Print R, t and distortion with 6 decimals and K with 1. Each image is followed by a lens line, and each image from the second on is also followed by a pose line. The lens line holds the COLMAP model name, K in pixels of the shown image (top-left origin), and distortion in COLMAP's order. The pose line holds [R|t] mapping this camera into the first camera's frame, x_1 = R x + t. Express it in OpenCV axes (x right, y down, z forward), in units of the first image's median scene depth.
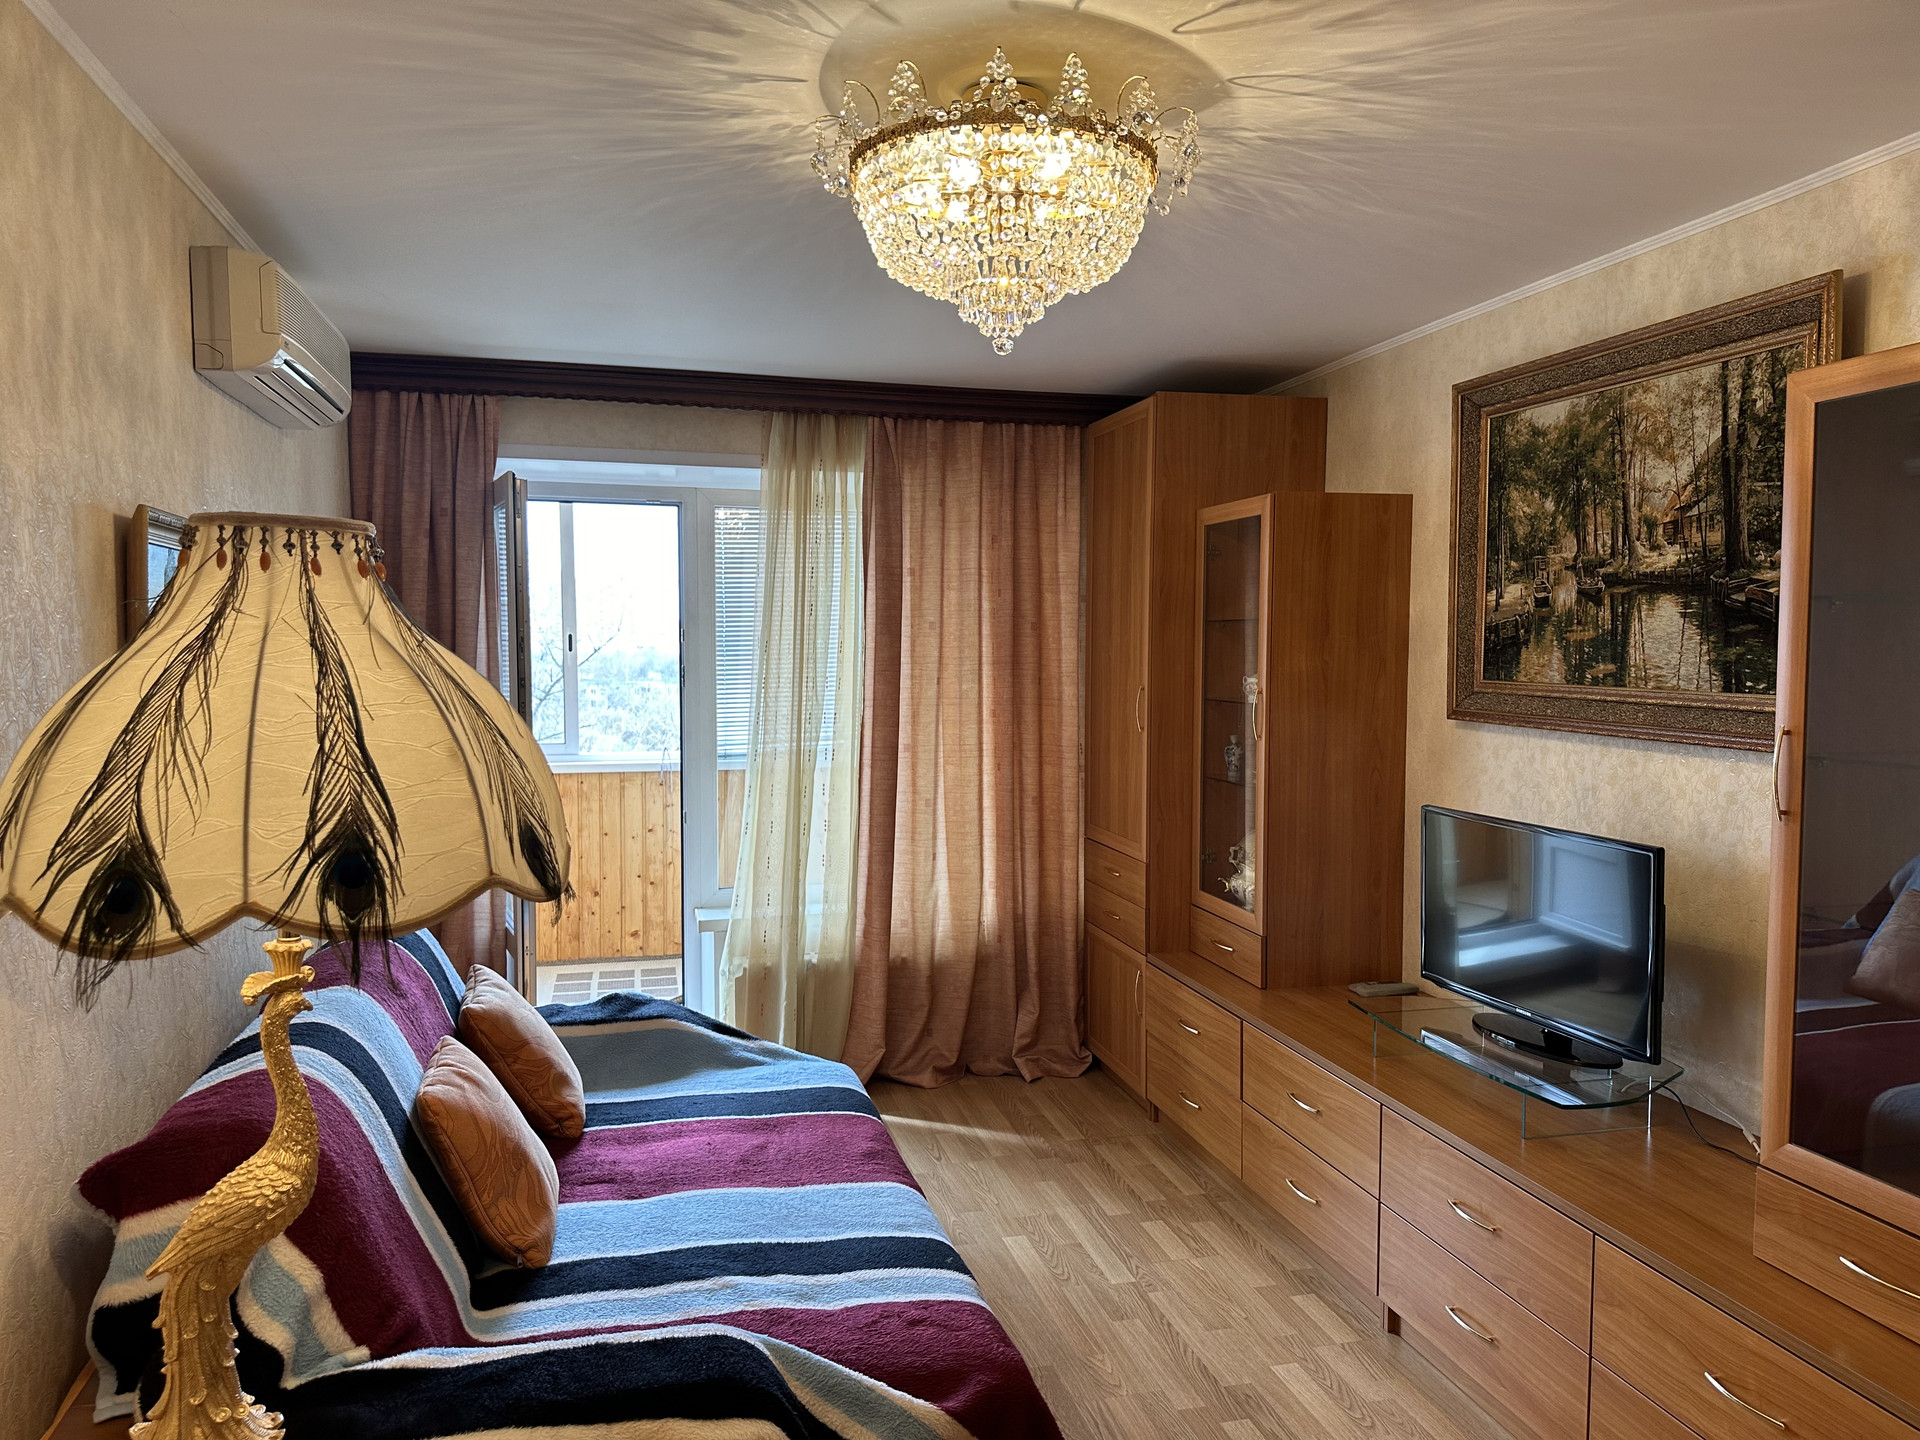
lens RADIAL K [[1362.8, 0, 960.0], [0, 1362.8, 726.5], [0, 0, 1]] dist [0.040320, -0.046991]
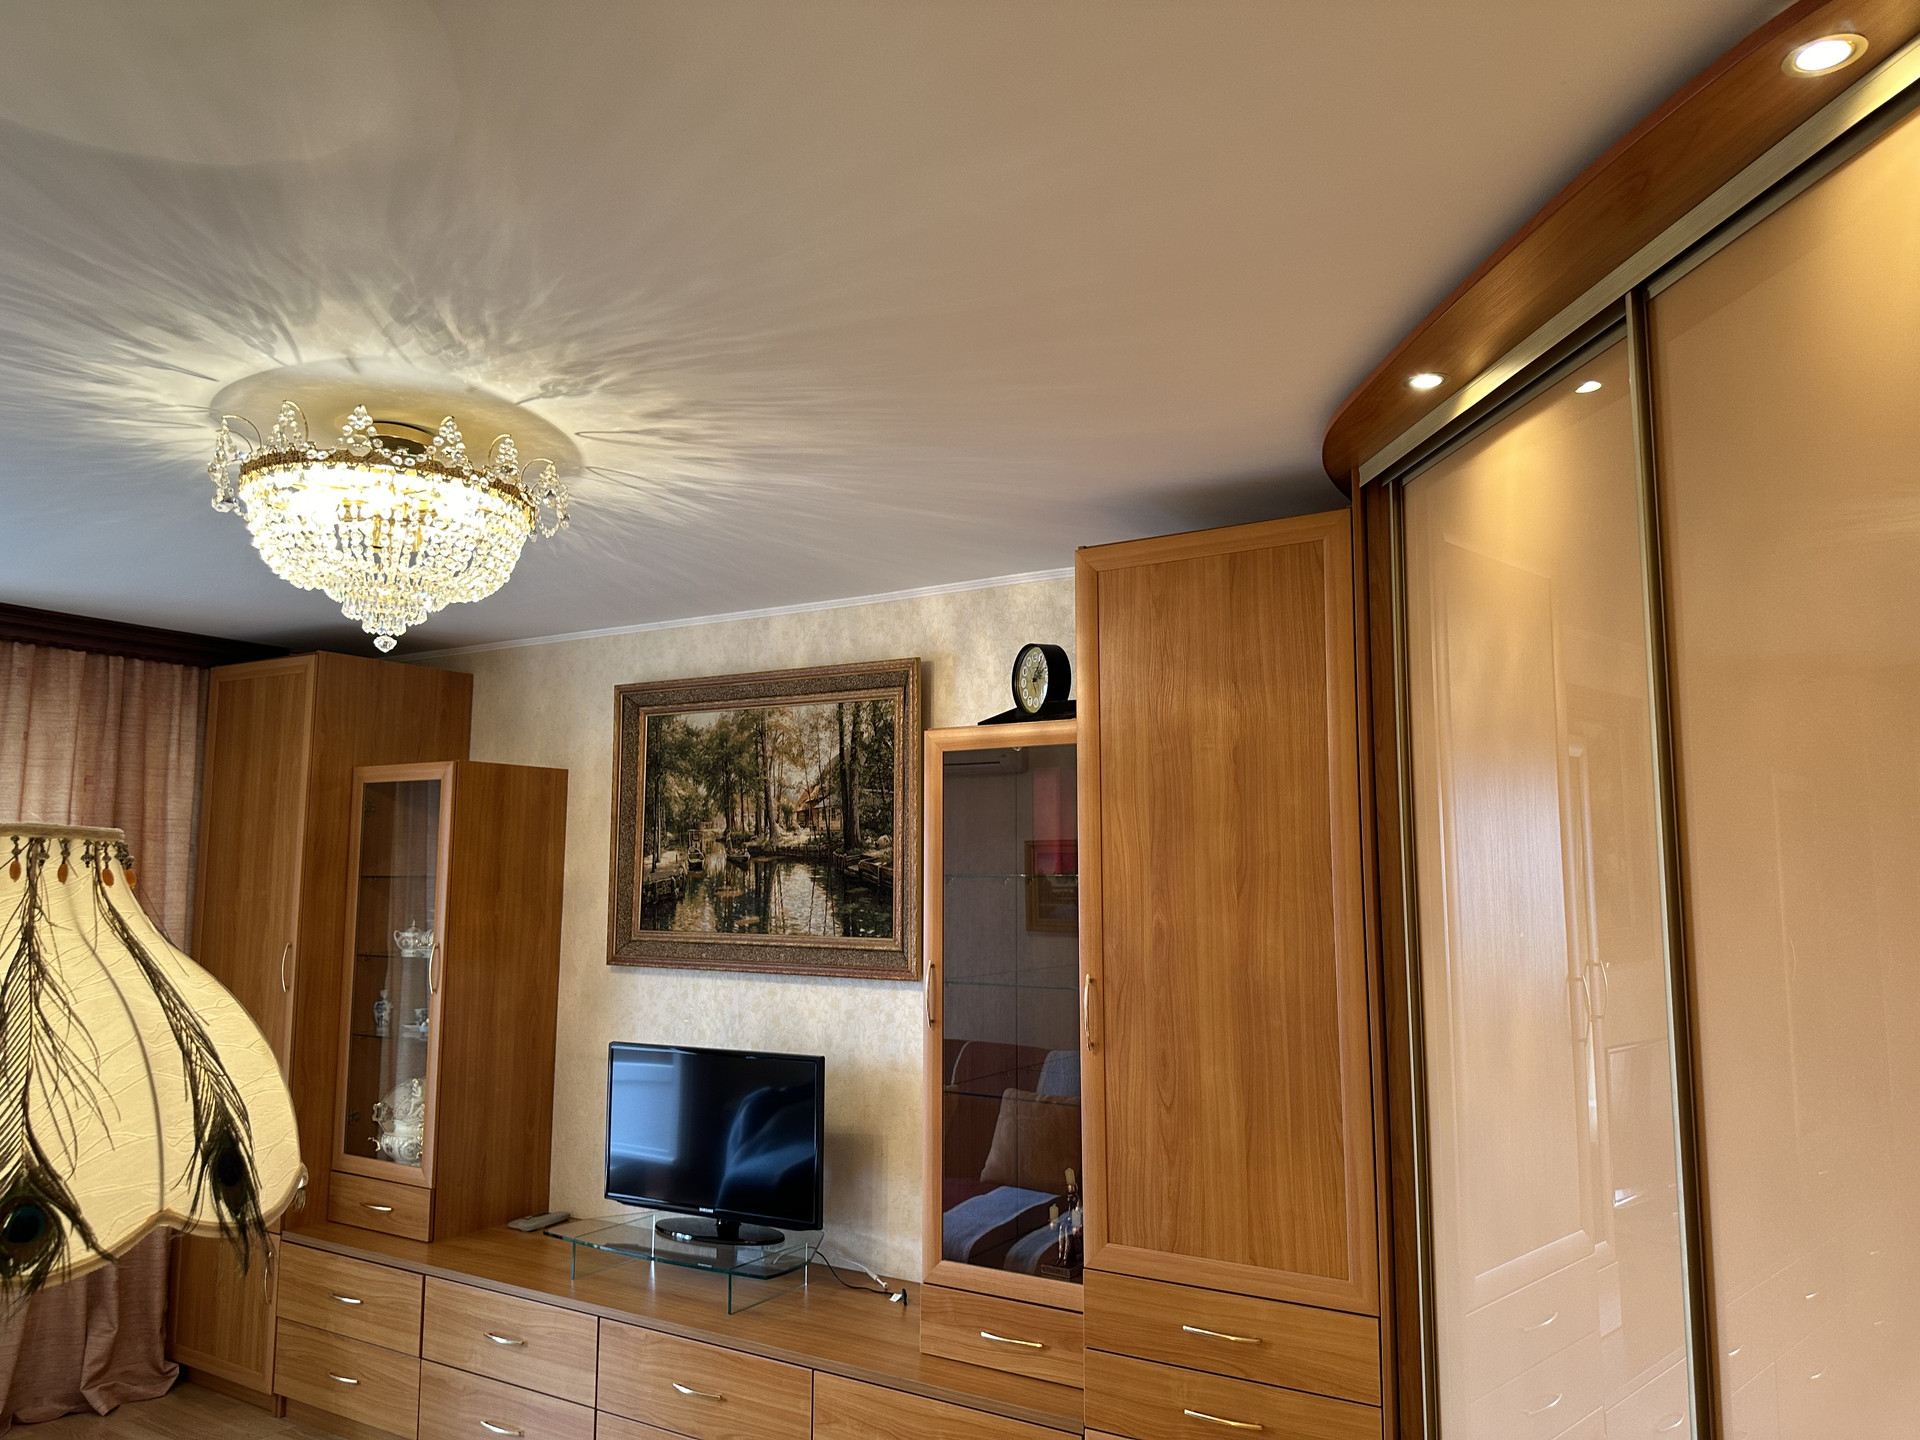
lens RADIAL K [[1348.9, 0, 966.5], [0, 1348.9, 724.8], [0, 0, 1]] dist [0.153856, -0.234494]
pose [[0.721752, 0.080802, 0.687419, -0.286330], [0.039259, 0.986785, -0.157210, -0.014553], [-0.691037, 0.140454, 0.709042, -0.079307]]
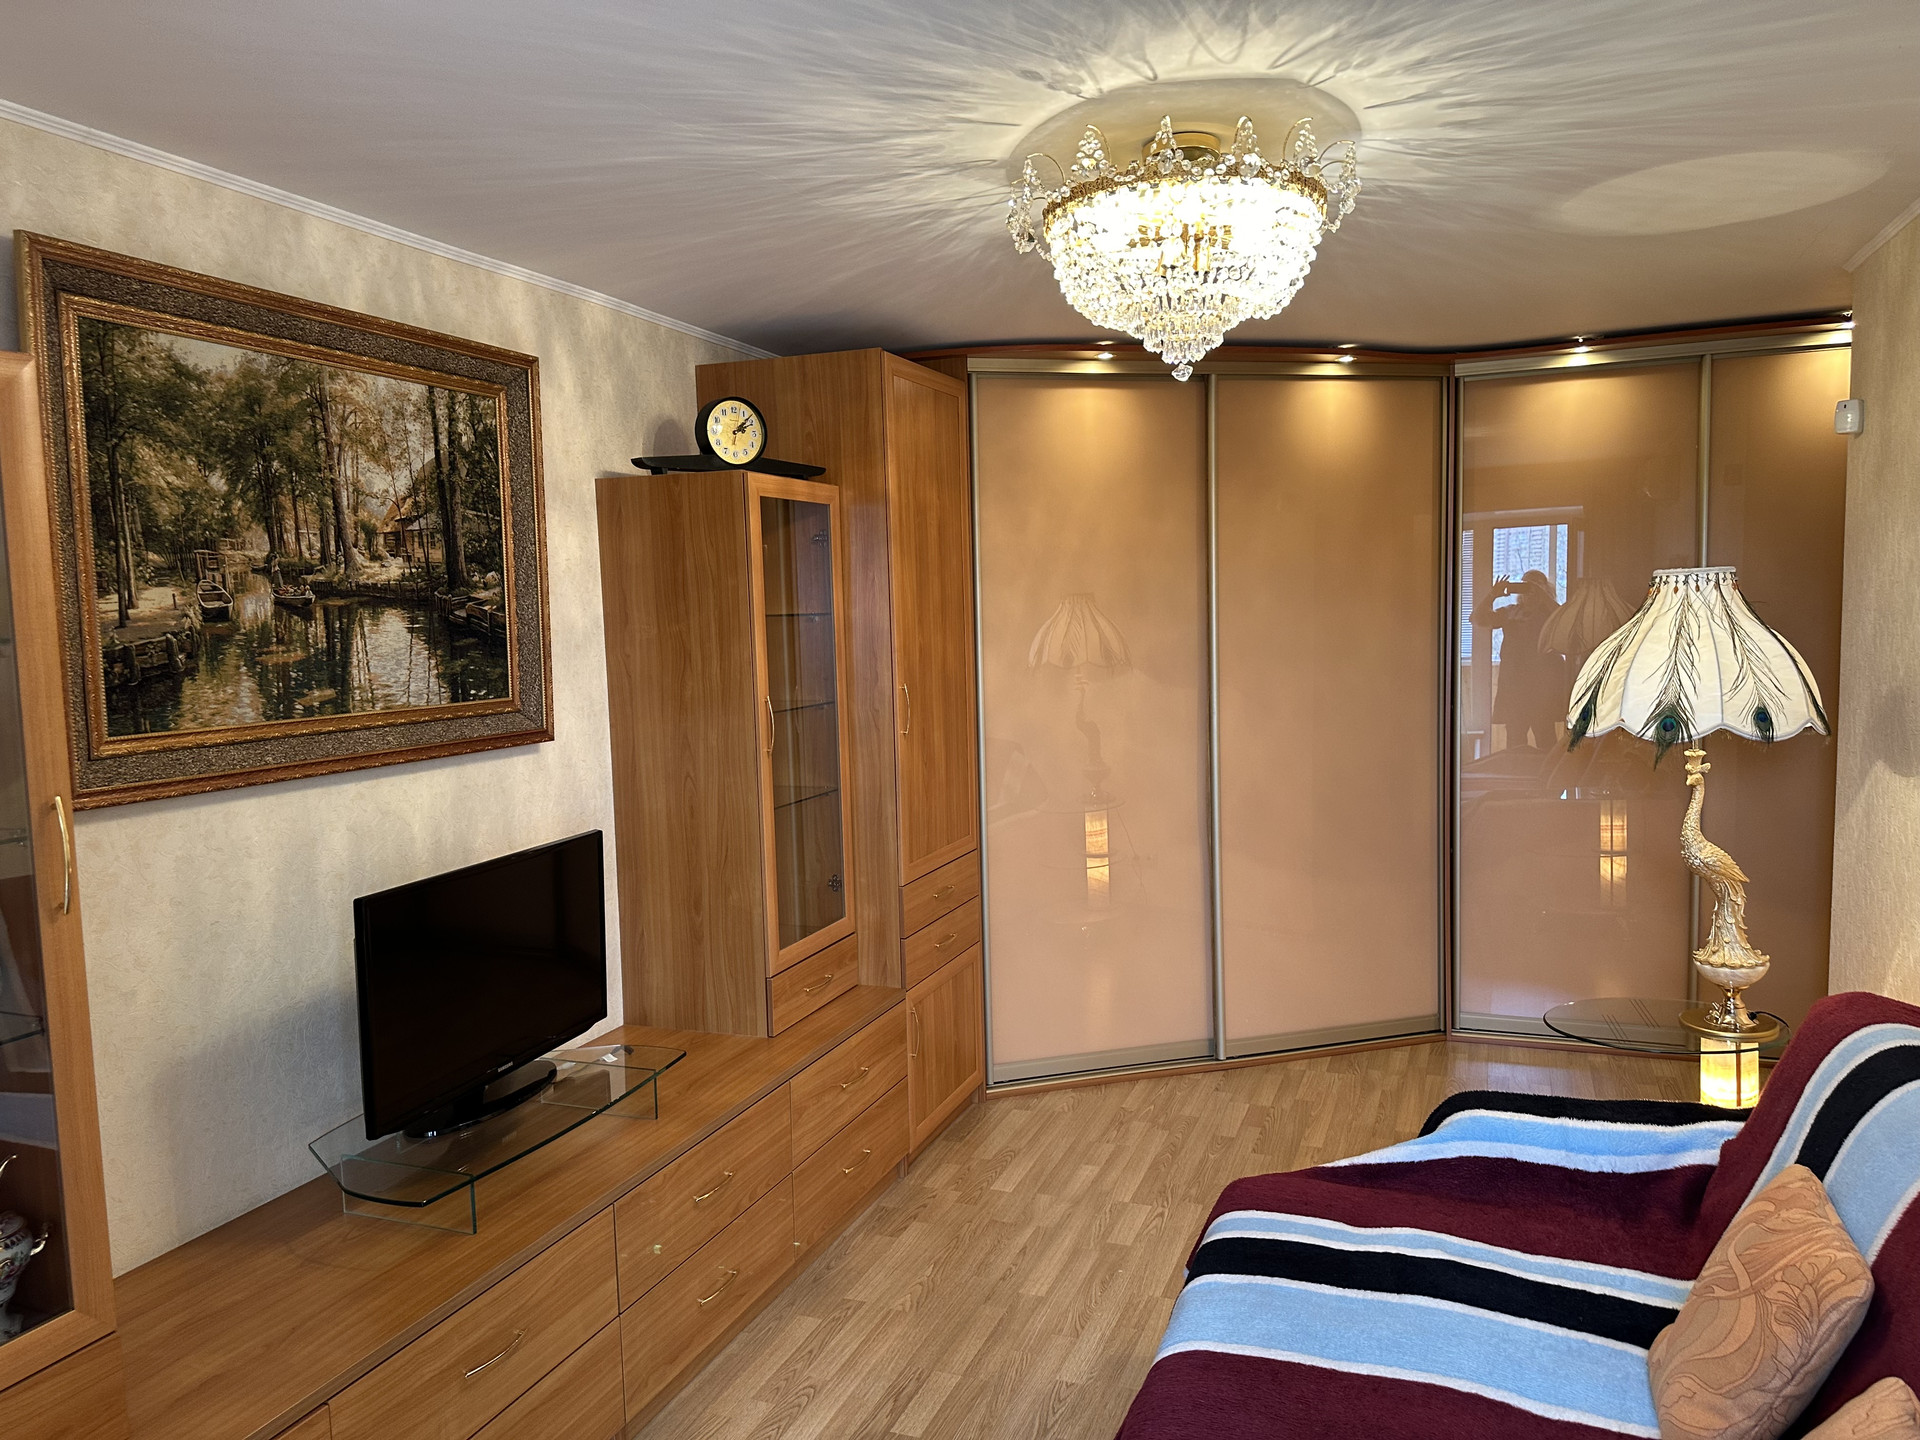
lens RADIAL K [[1365.2, 0, 958.4], [0, 1365.2, 727.7], [0, 0, 1]] dist [0.046014, -0.065688]
pose [[-0.813509, -0.033099, 0.580610, -0.344529], [0.061084, 0.987993, 0.141908, -0.120829], [-0.578336, 0.150909, -0.801720, 1.485941]]
